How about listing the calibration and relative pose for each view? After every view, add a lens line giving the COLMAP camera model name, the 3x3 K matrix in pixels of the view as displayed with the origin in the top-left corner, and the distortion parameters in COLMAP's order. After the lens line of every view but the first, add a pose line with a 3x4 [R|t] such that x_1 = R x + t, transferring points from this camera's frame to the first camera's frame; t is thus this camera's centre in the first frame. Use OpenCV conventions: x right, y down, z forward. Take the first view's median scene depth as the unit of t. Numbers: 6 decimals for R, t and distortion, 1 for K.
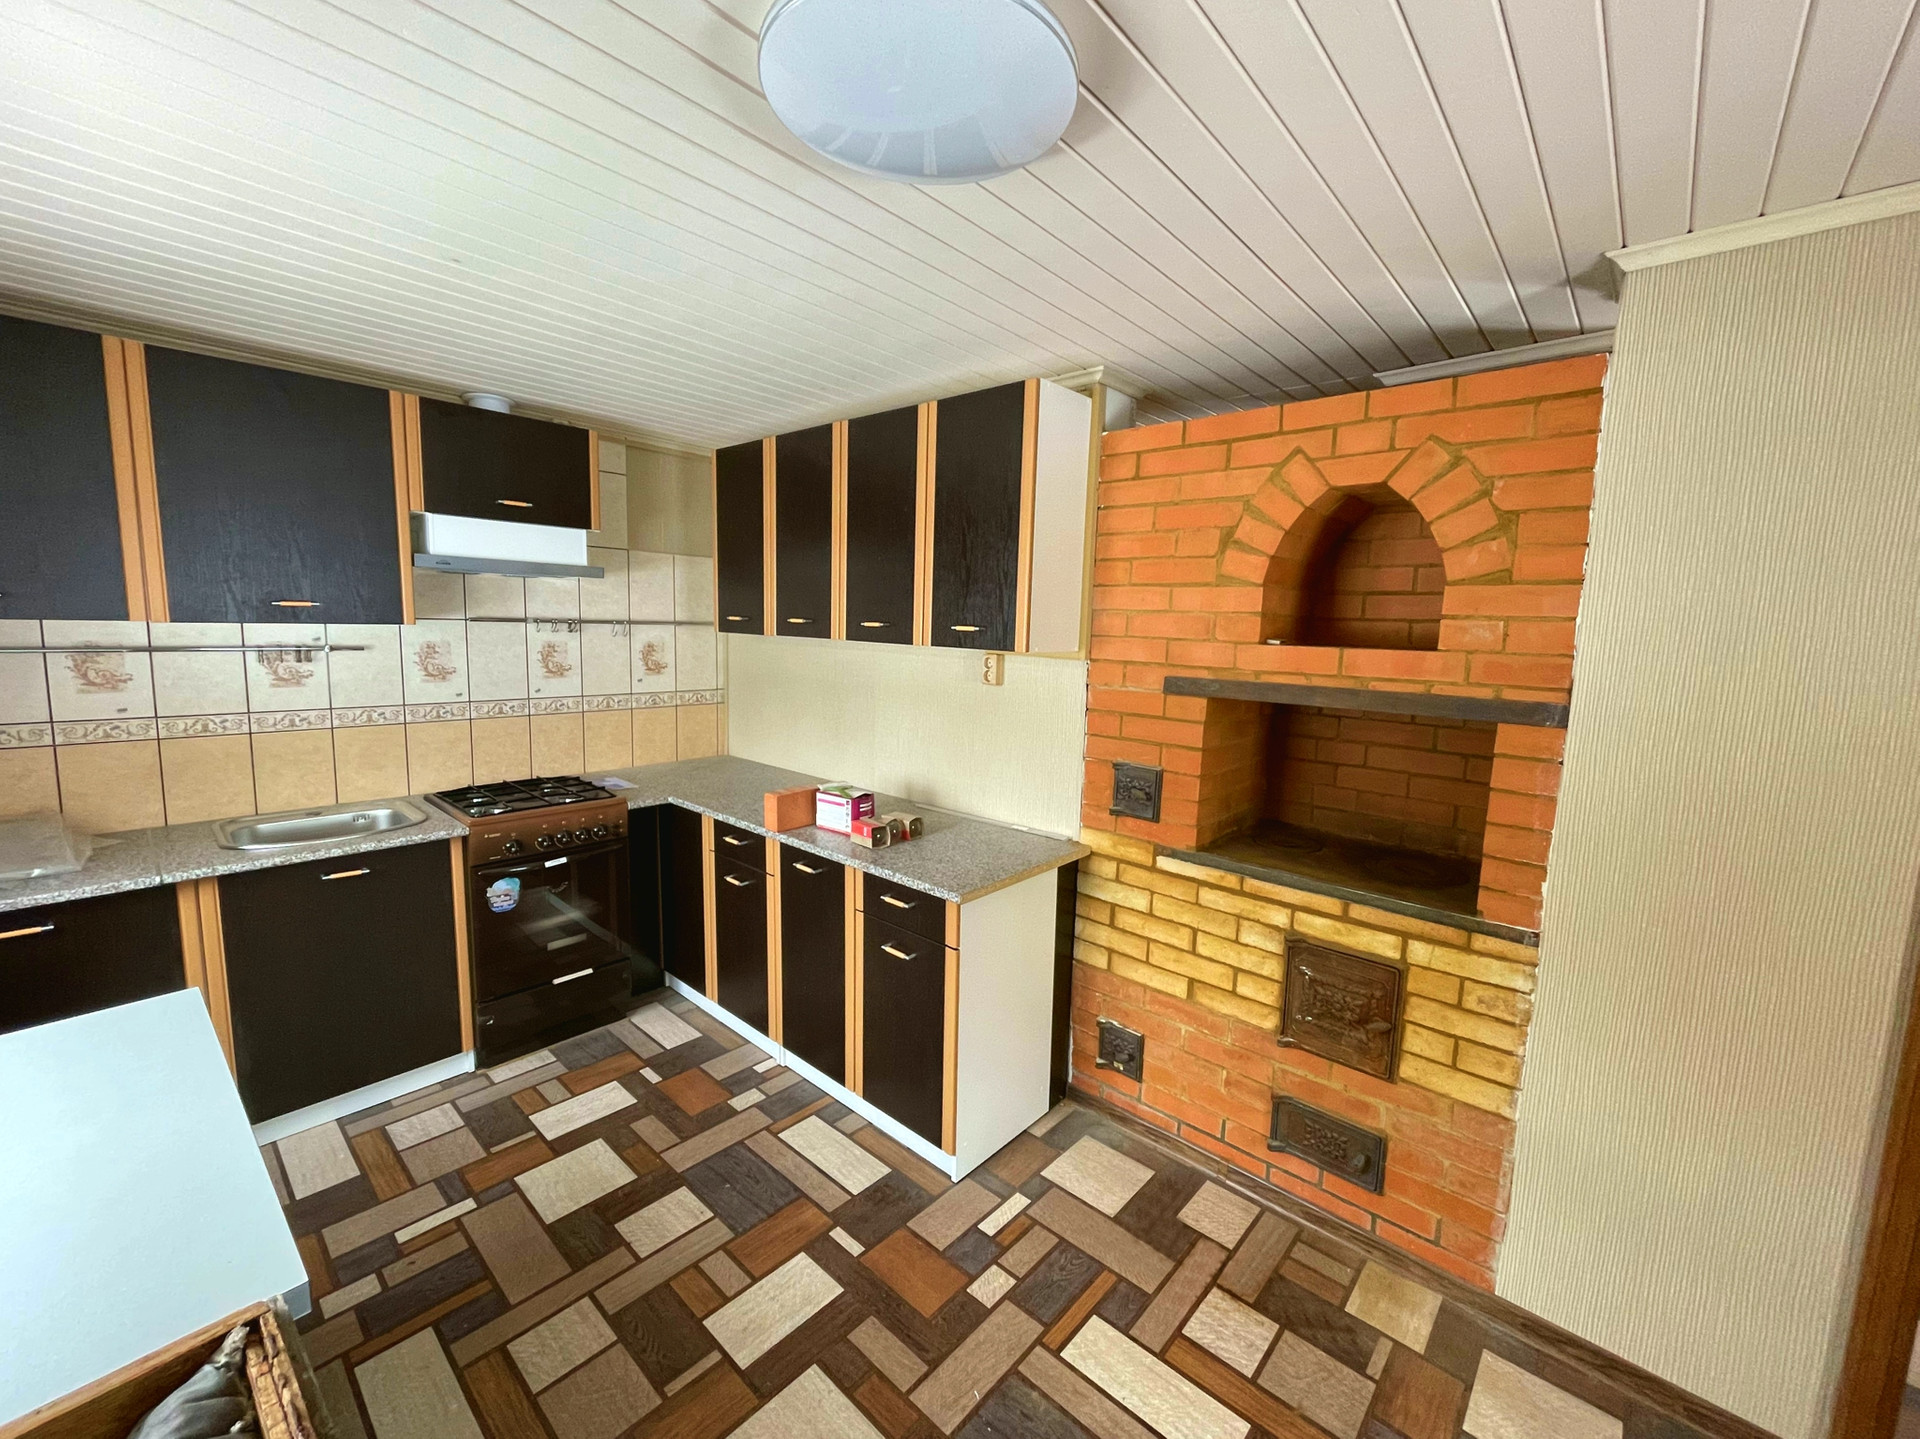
lens RADIAL K [[781.9, 0, 976.9], [0, 781.9, 711.2], [0, 0, 1]] dist [-0.001939, -0.000507]
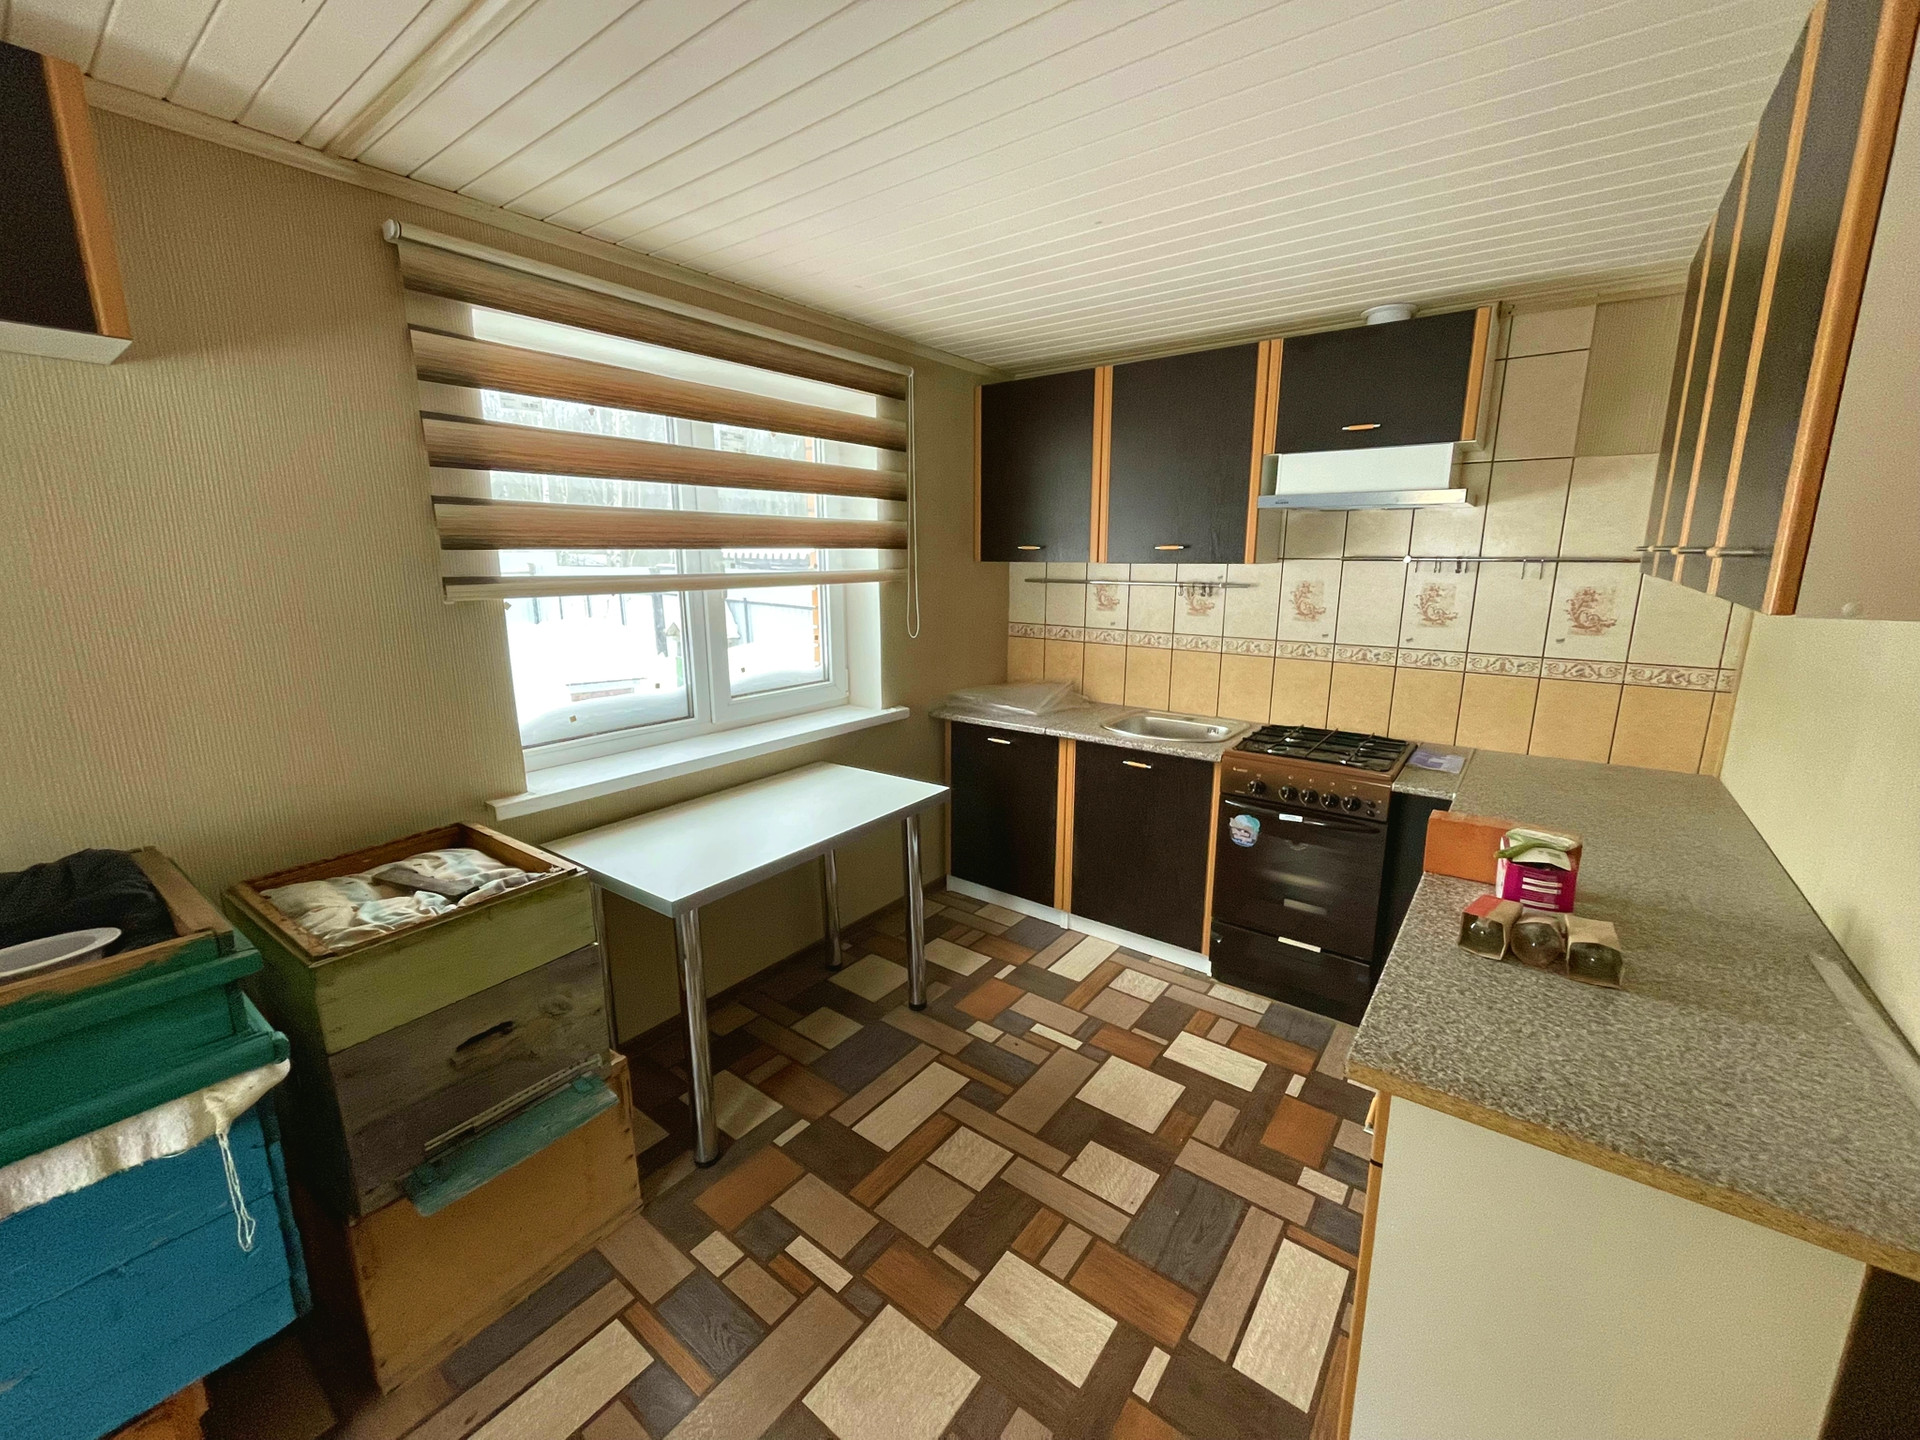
lens RADIAL K [[777.9, 0, 941.2], [0, 777.9, 713.3], [0, 0, 1]] dist [-0.000973, 0.000077]
pose [[0.055727, 0.173368, -0.983279, 0.355766], [-0.112128, 0.979666, 0.166376, -0.040346], [0.992130, 0.100981, 0.074033, 0.532165]]
